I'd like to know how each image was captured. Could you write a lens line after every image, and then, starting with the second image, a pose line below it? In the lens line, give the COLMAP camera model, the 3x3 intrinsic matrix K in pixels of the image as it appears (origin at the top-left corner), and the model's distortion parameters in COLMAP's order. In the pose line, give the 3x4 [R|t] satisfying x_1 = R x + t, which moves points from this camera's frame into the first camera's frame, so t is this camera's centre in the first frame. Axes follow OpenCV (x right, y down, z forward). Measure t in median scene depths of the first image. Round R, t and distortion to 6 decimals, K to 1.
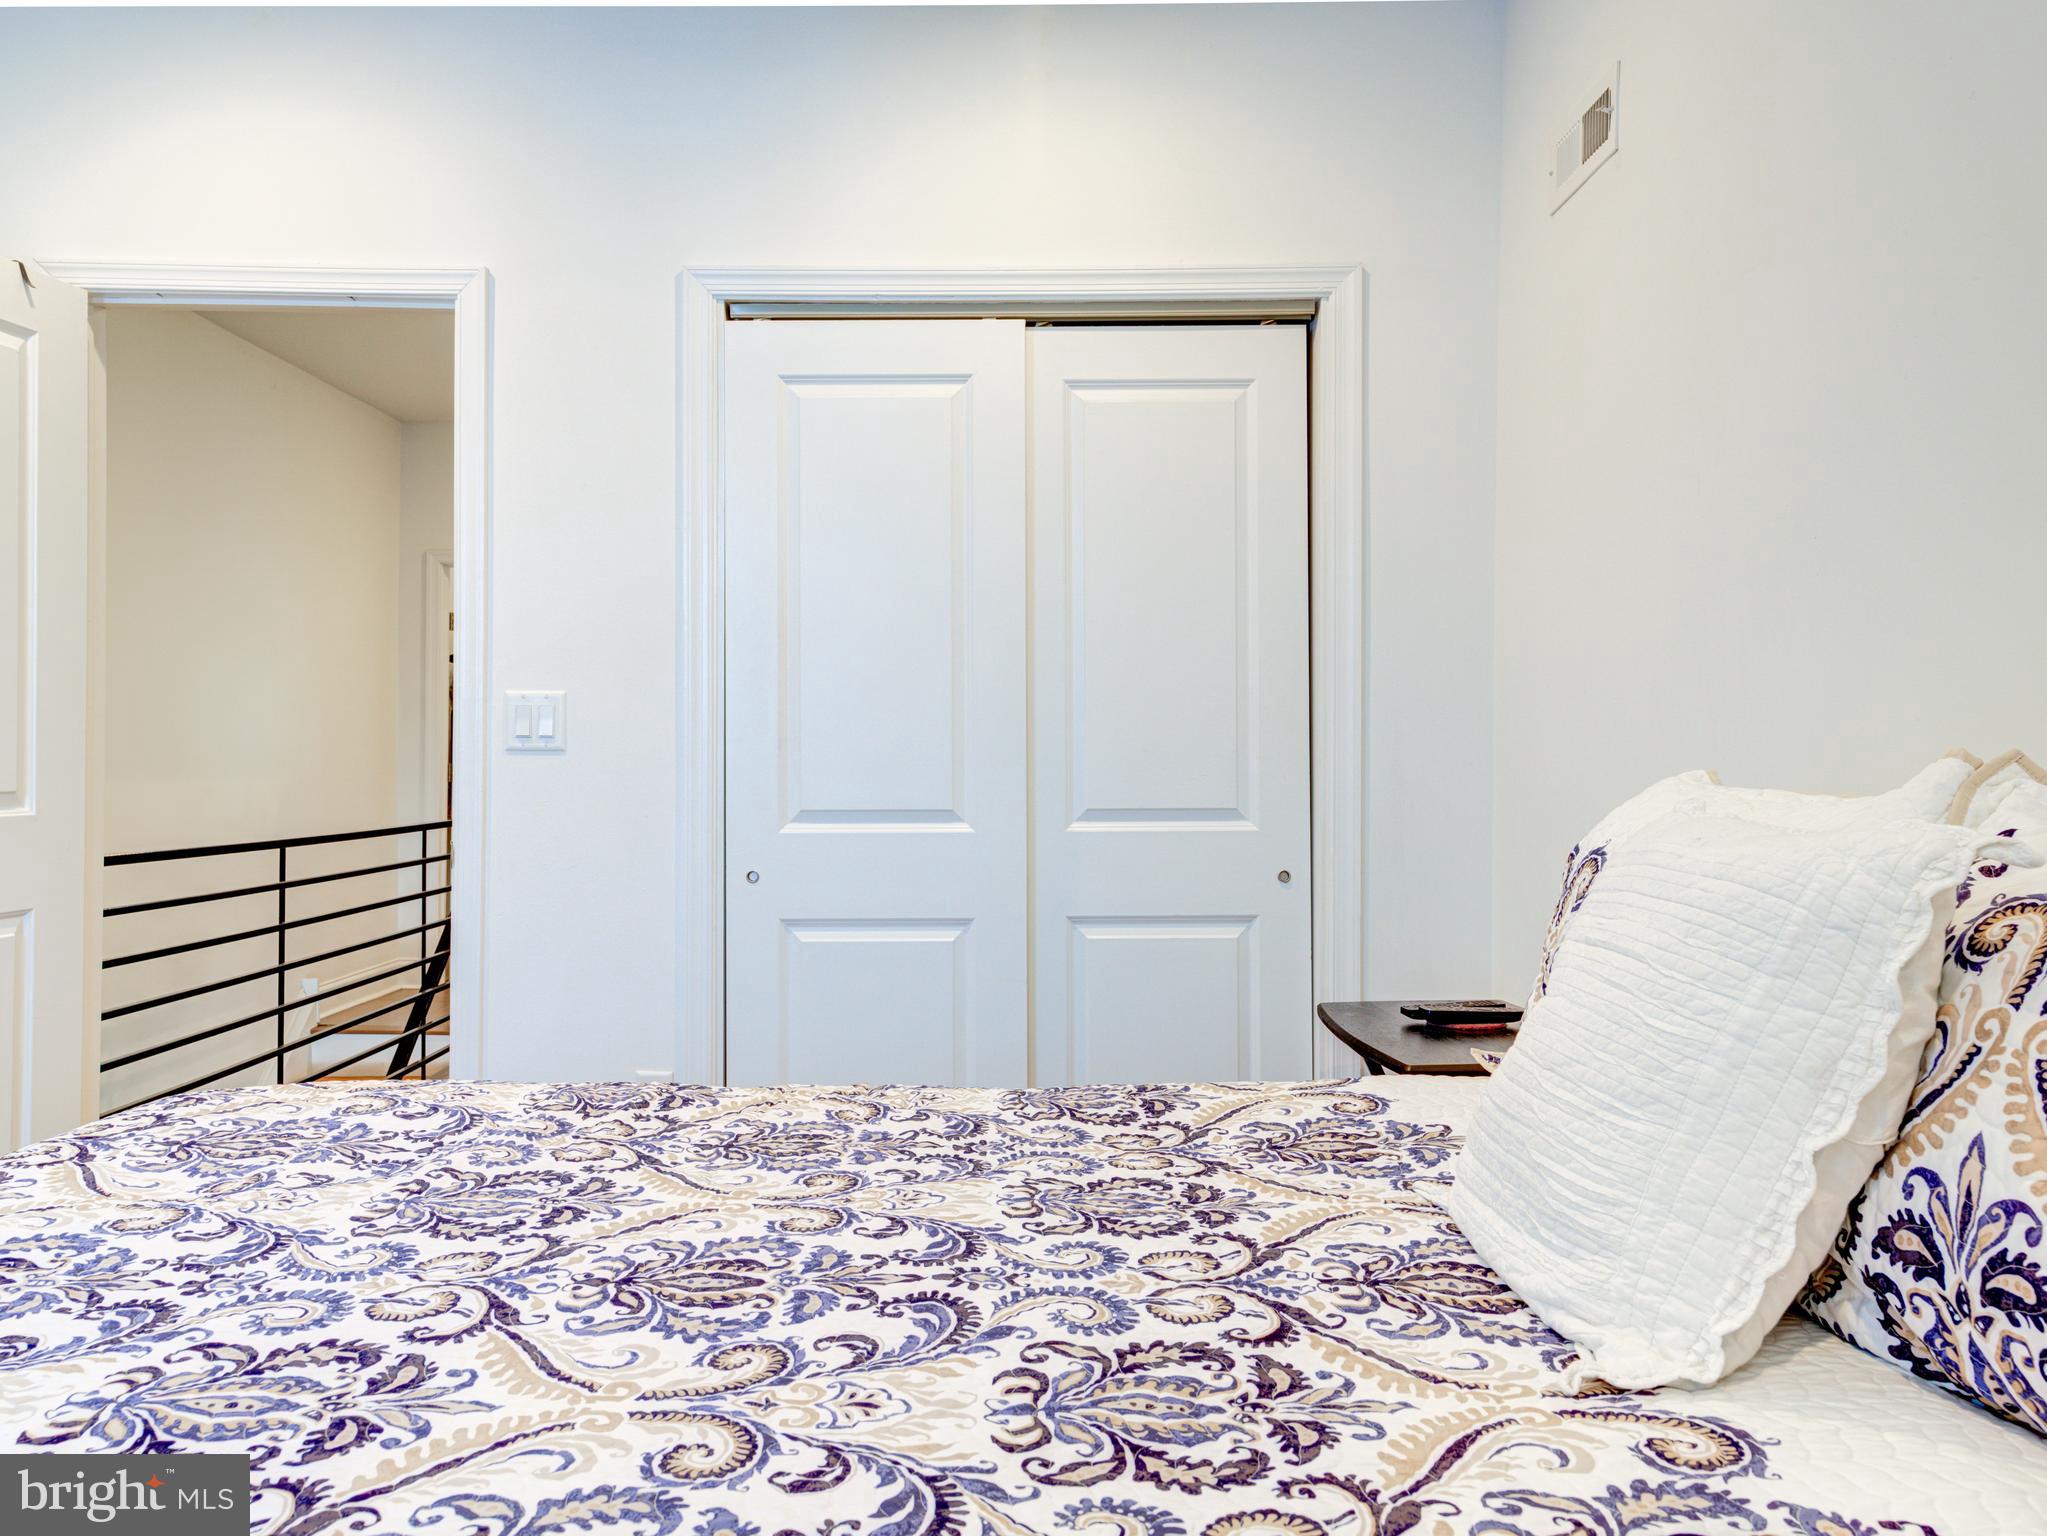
lens RADIAL K [[1485.4, 0, 1025.2], [0, 1485.4, 760.8], [0, 0, 1]] dist [0.006136, 0.001647]
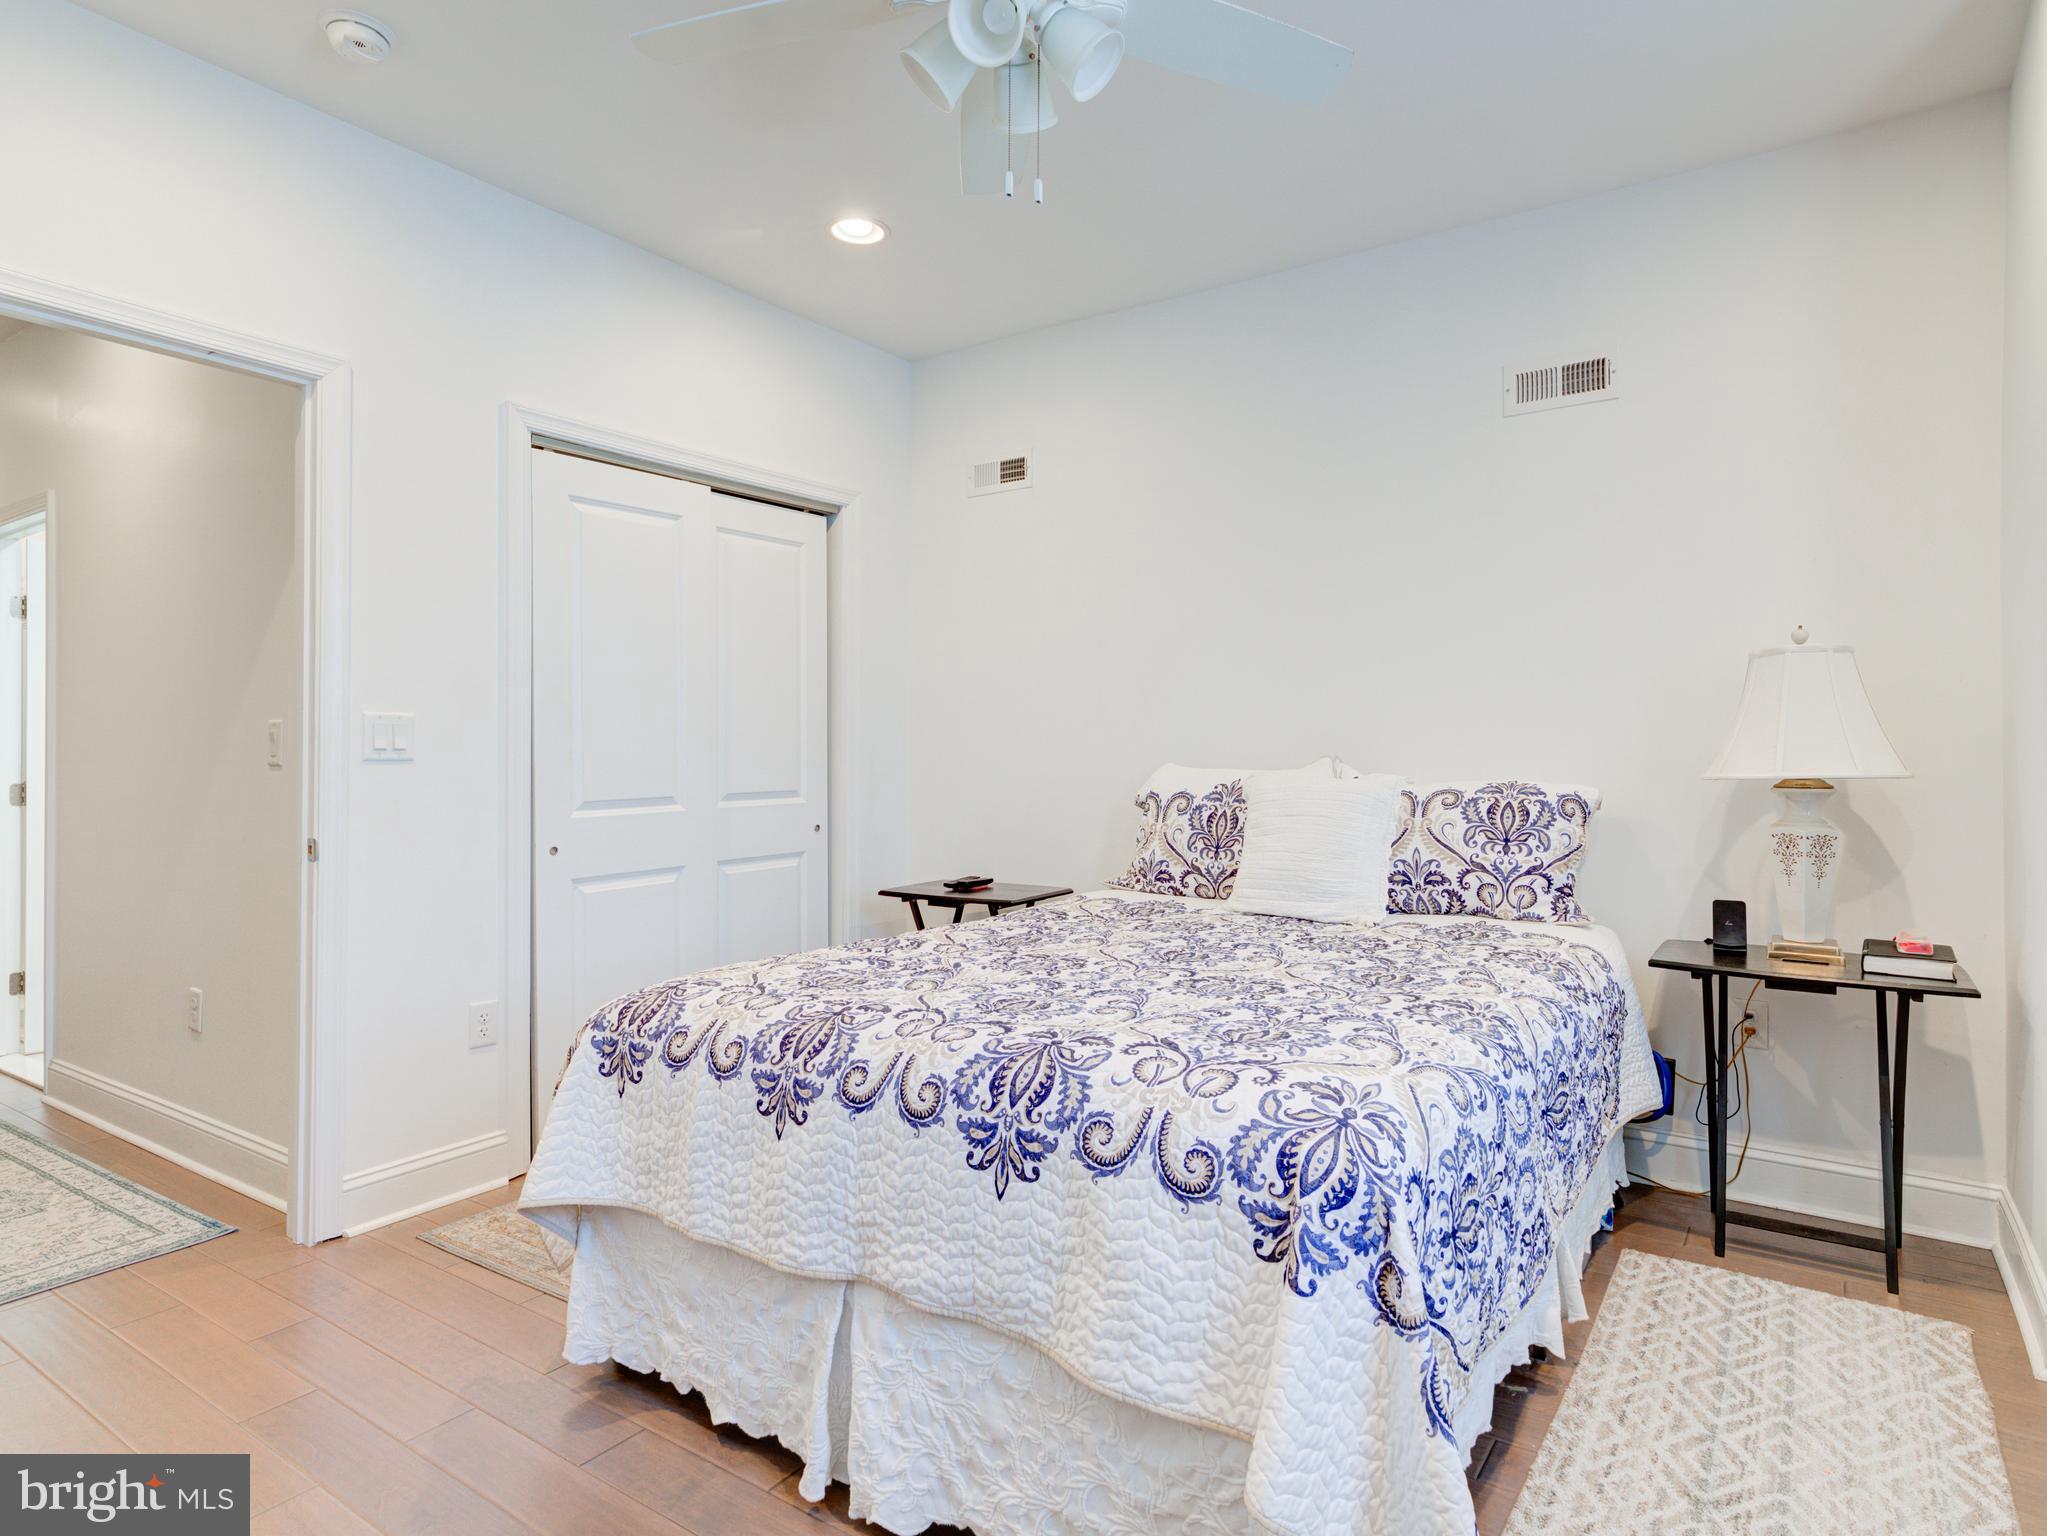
lens RADIAL K [[1141.6, 0, 1023.9], [0, 1141.6, 762.8], [0, 0, 1]] dist [0.002695, 0.001337]
pose [[0.577637, -0.011621, 0.816211, -0.801467], [0.012614, 0.999906, 0.005310, -0.003499], [-0.816196, 0.007229, 0.577729, 0.019720]]
